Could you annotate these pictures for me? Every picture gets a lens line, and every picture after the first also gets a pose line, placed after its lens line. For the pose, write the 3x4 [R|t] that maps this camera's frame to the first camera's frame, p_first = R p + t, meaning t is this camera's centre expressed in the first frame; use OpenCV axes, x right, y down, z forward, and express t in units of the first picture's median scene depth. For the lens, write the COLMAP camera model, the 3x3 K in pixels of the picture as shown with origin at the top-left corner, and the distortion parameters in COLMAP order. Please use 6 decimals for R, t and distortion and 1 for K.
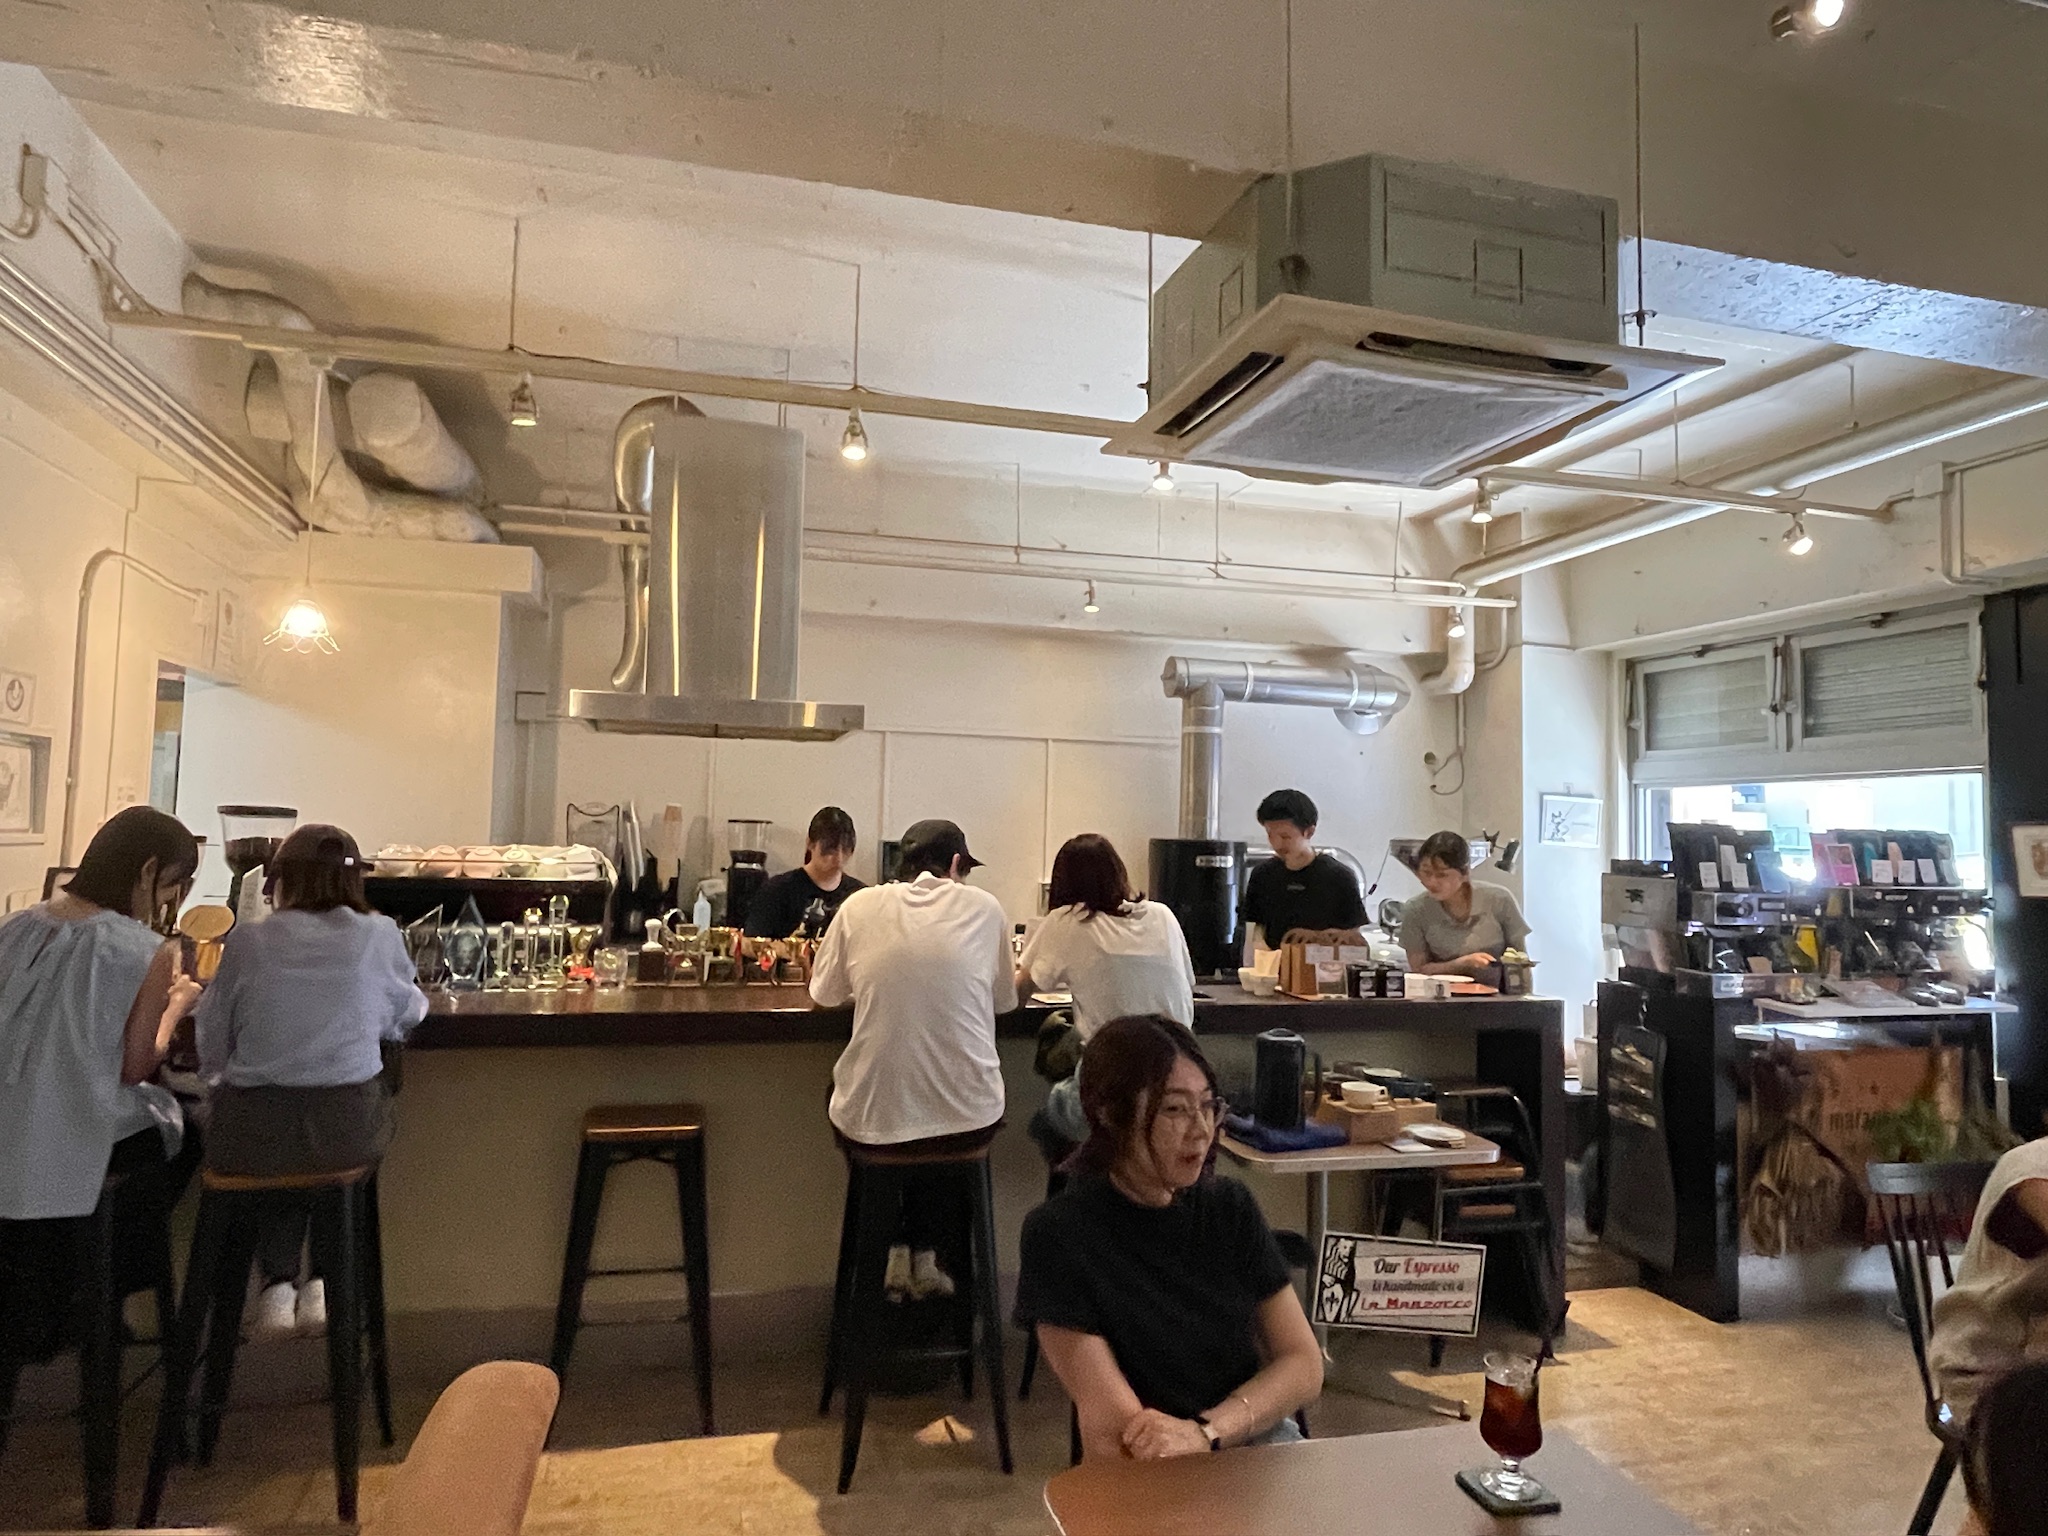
lens RADIAL K [[1266.6, 0, 1035.9], [0, 1266.6, 775.3], [0, 0, 1]] dist [0.004611, -0.020640]
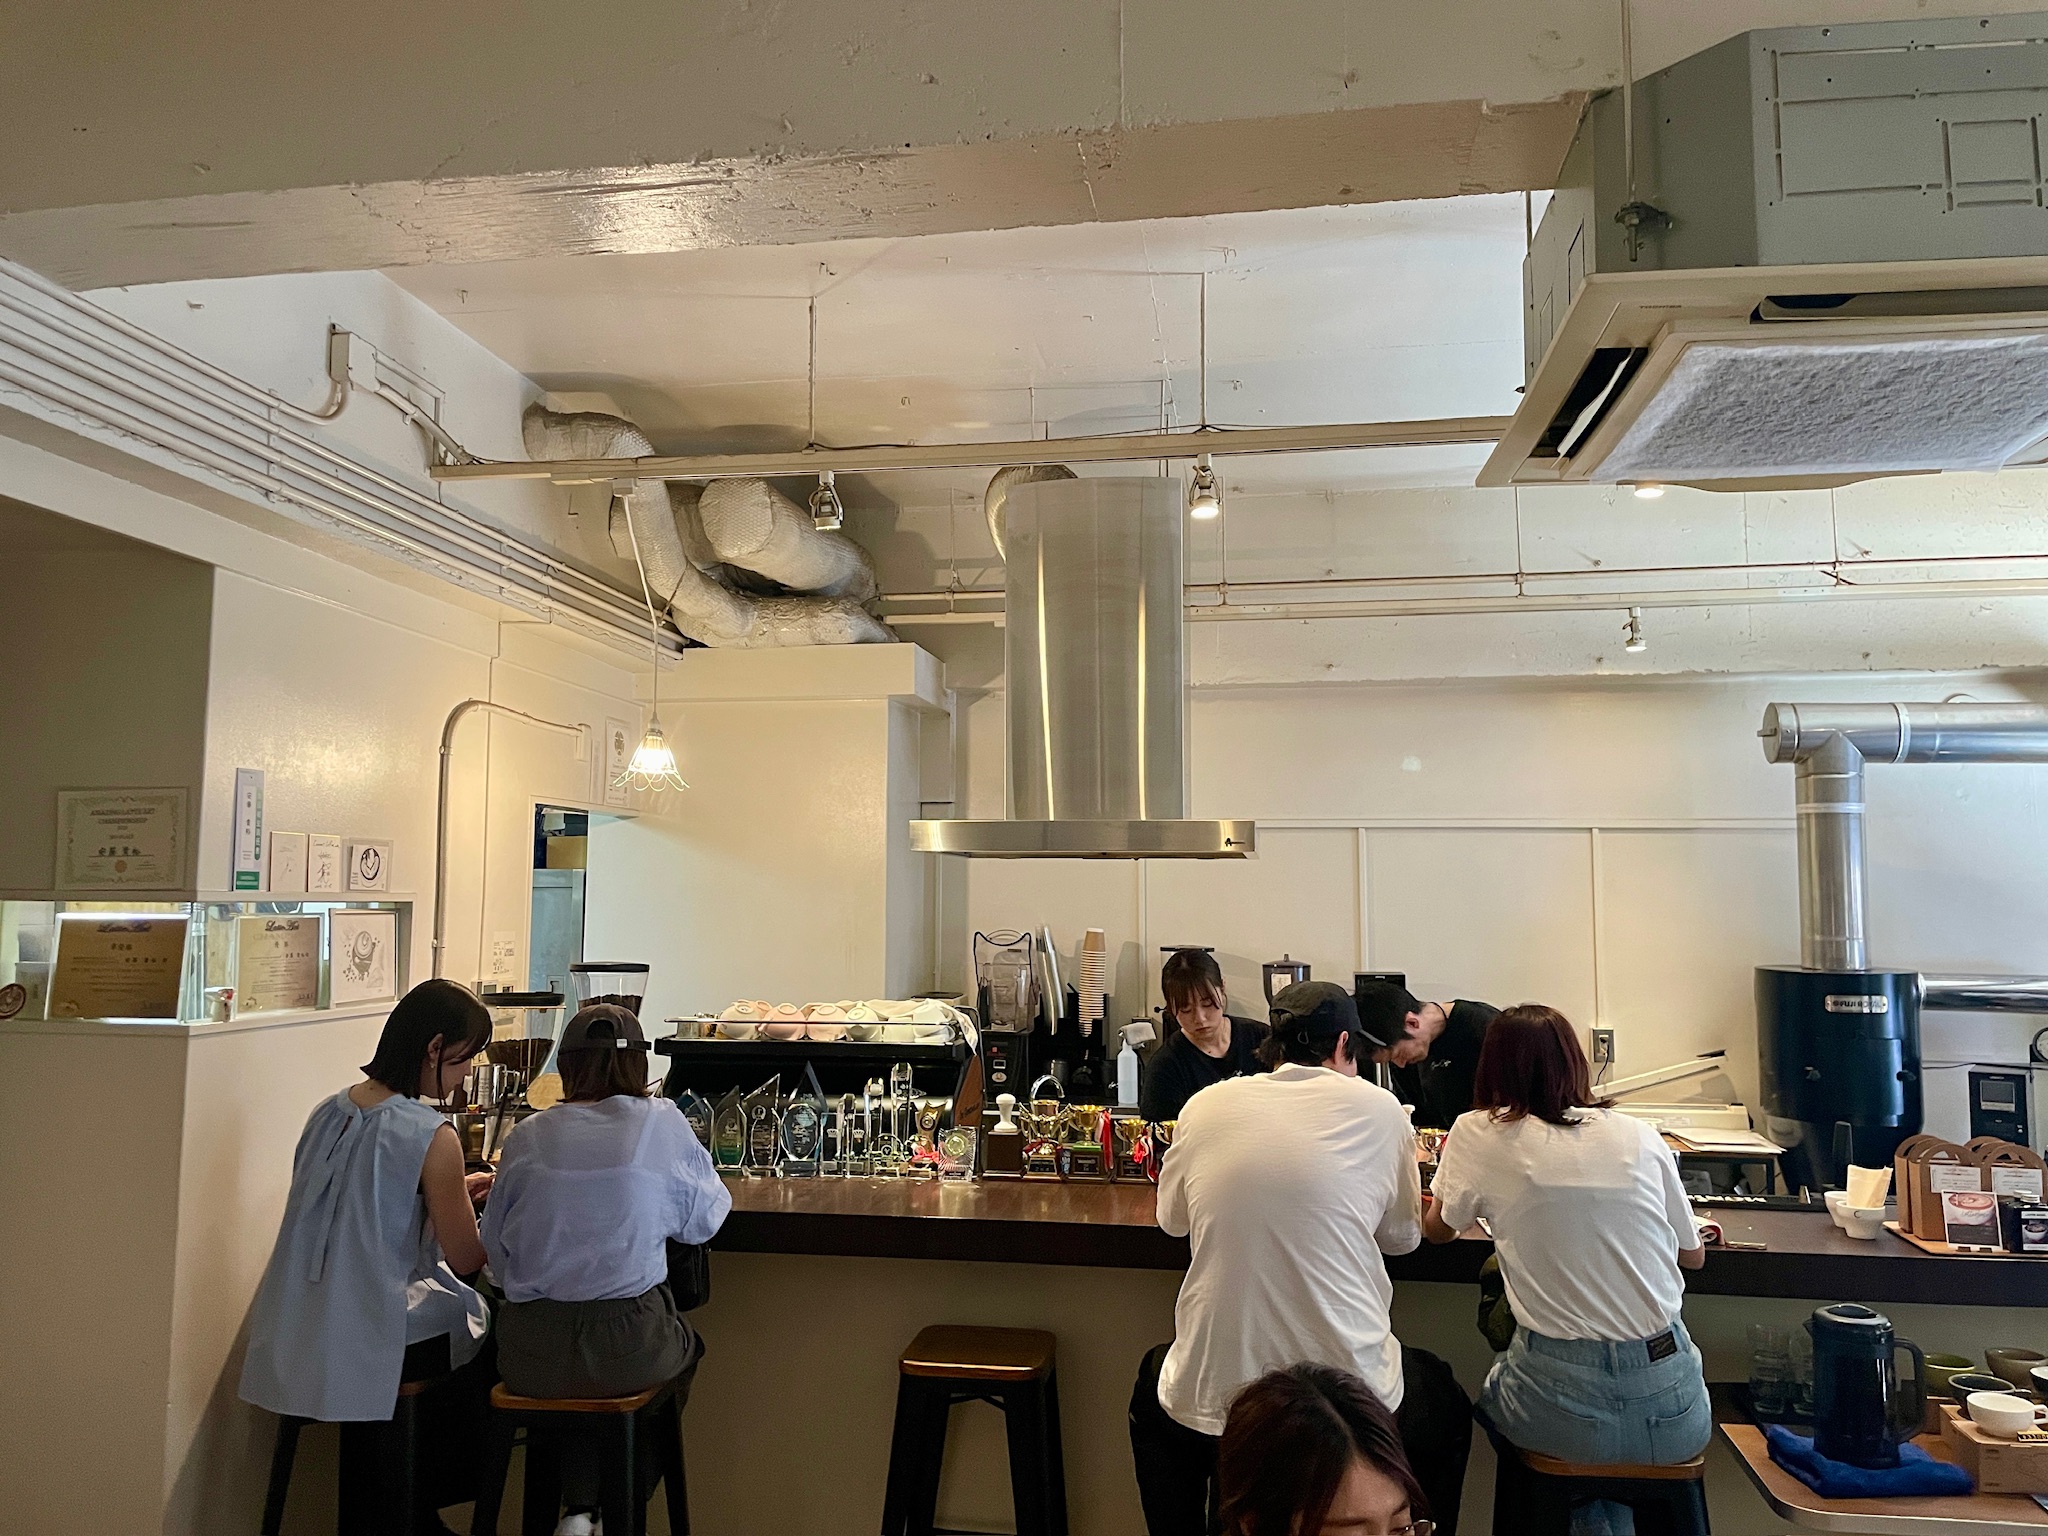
lens RADIAL K [[1582.5, 0, 1024.0], [0, 1582.5, 768.0], [0, 0, 1]] dist [0.090221, -0.146690]
pose [[0.907190, -0.053134, -0.417353, 0.156656], [0.036554, 0.998196, -0.047626, -0.050167], [0.419131, 0.027950, 0.907496, 0.057141]]
